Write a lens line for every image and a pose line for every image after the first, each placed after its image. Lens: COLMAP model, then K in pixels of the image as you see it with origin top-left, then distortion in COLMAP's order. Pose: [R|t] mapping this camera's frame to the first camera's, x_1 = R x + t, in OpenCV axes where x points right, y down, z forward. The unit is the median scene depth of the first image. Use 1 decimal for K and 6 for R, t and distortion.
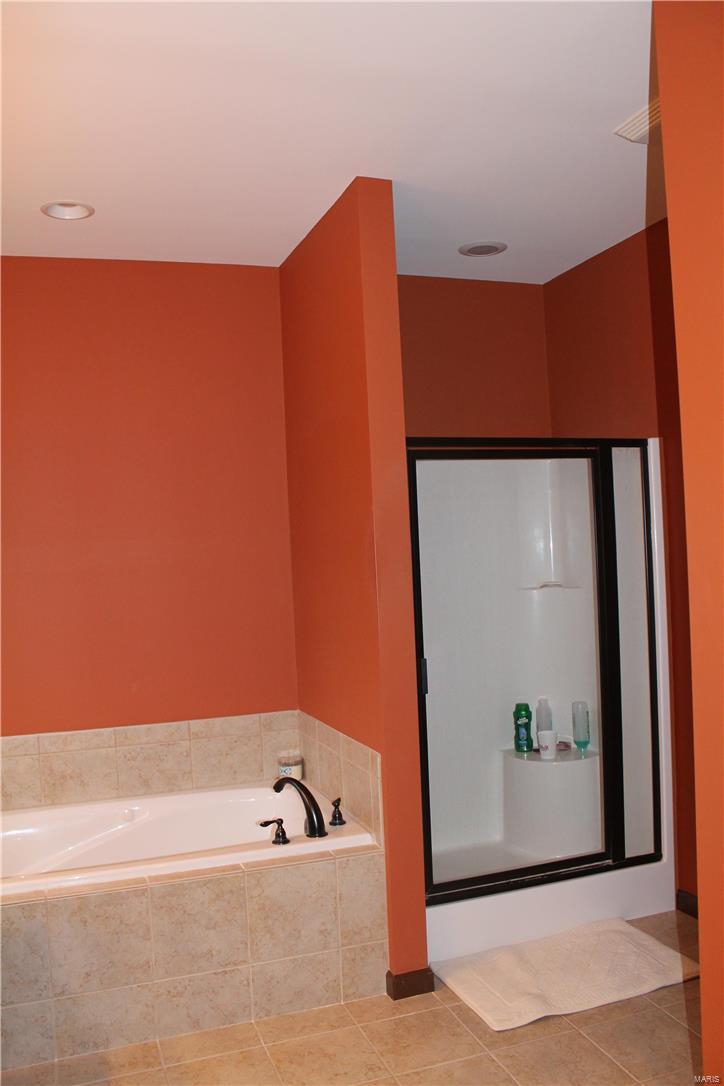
lens RADIAL K [[916.4, 0, 361.8], [0, 916.4, 539.5], [0, 0, 1]] dist [-0.094898, 0.024311]
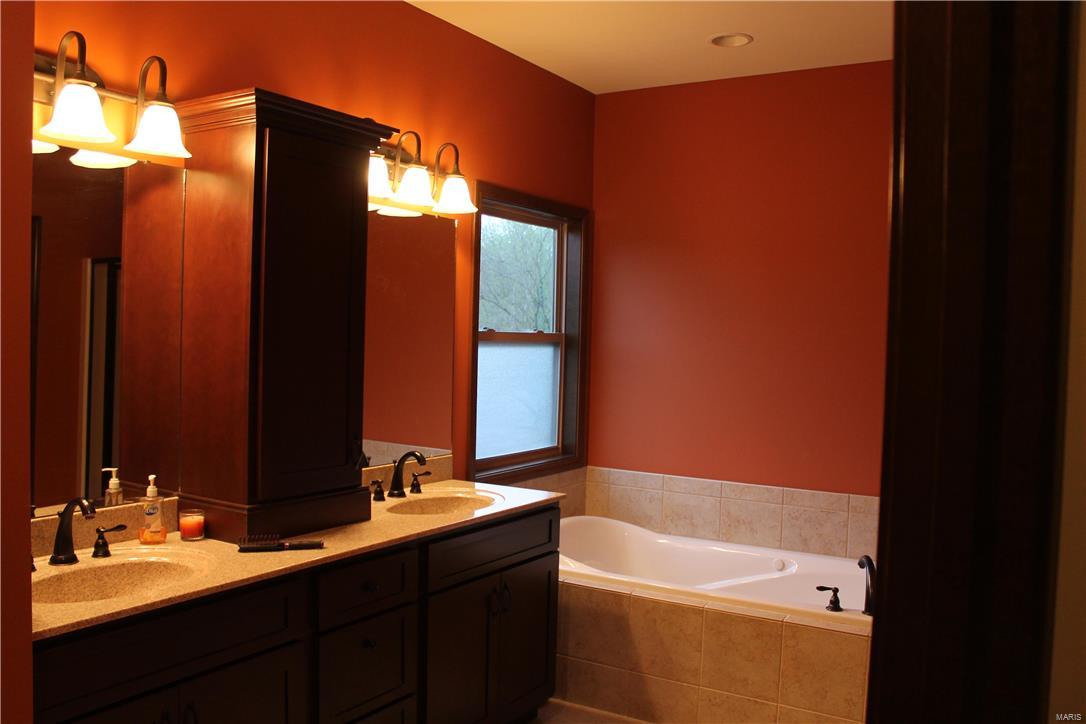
lens RADIAL K [[916.4, 0, 543.4], [0, 916.4, 362.8], [0, 0, 1]] dist [-0.094898, 0.024311]
pose [[0.626043, 0.075769, -0.776099, 0.524058], [-0.039824, 0.997076, 0.065218, -0.013735], [0.778771, -0.009922, 0.627230, 0.067736]]
